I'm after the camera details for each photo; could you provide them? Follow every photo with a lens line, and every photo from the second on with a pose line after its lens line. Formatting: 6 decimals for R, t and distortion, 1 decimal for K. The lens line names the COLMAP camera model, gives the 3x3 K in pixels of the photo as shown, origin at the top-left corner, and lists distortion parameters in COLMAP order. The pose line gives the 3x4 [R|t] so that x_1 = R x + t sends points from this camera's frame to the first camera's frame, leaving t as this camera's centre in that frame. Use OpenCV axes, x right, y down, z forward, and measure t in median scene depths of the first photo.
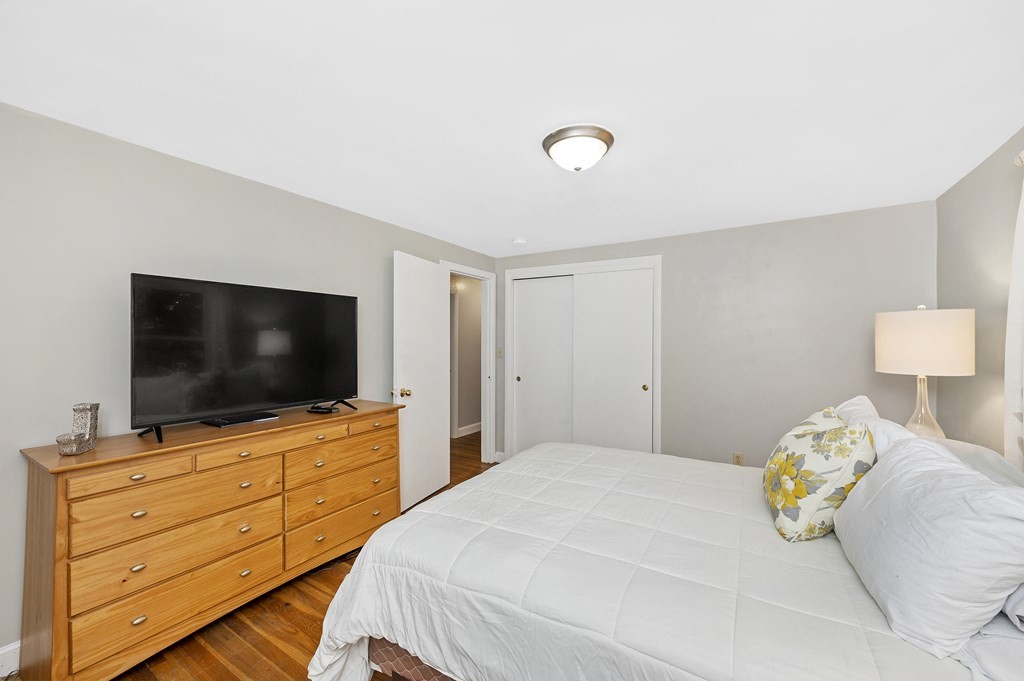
lens RADIAL K [[404.9, 0, 514.4], [0, 404.9, 345.1], [0, 0, 1]] dist [-0.005048, -0.001886]
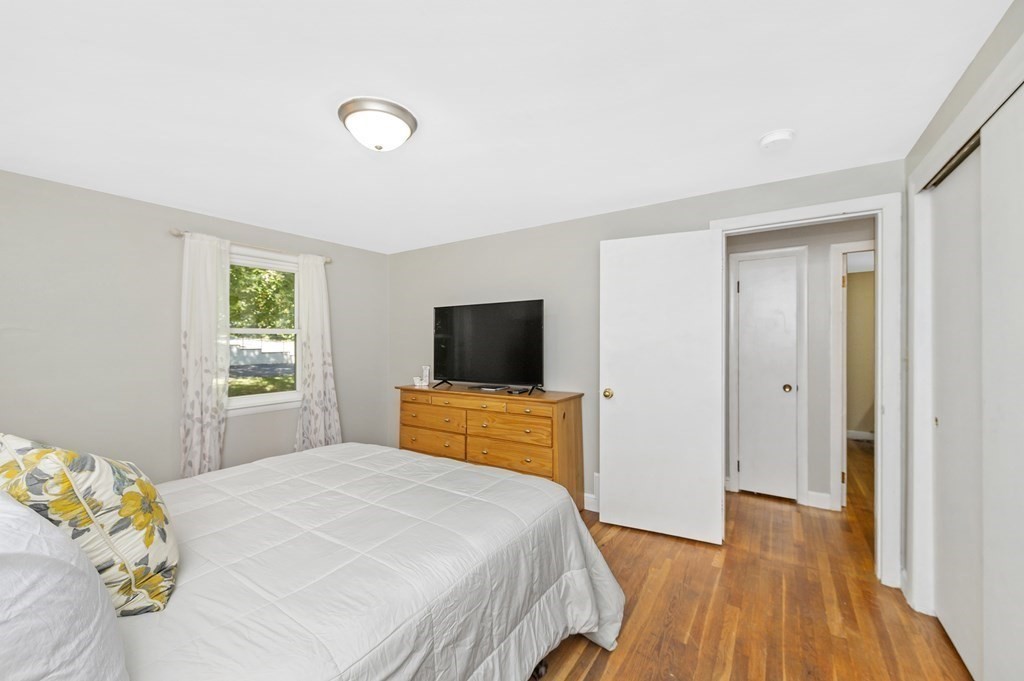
lens RADIAL K [[404.9, 0, 516.3], [0, 404.9, 335.3], [0, 0, 1]] dist [-0.005048, -0.001886]
pose [[-0.025169, -0.000636, -0.999683, 0.796939], [0.000750, 1.000000, -0.000655, -0.014844], [0.999683, -0.000766, -0.025169, 0.993470]]
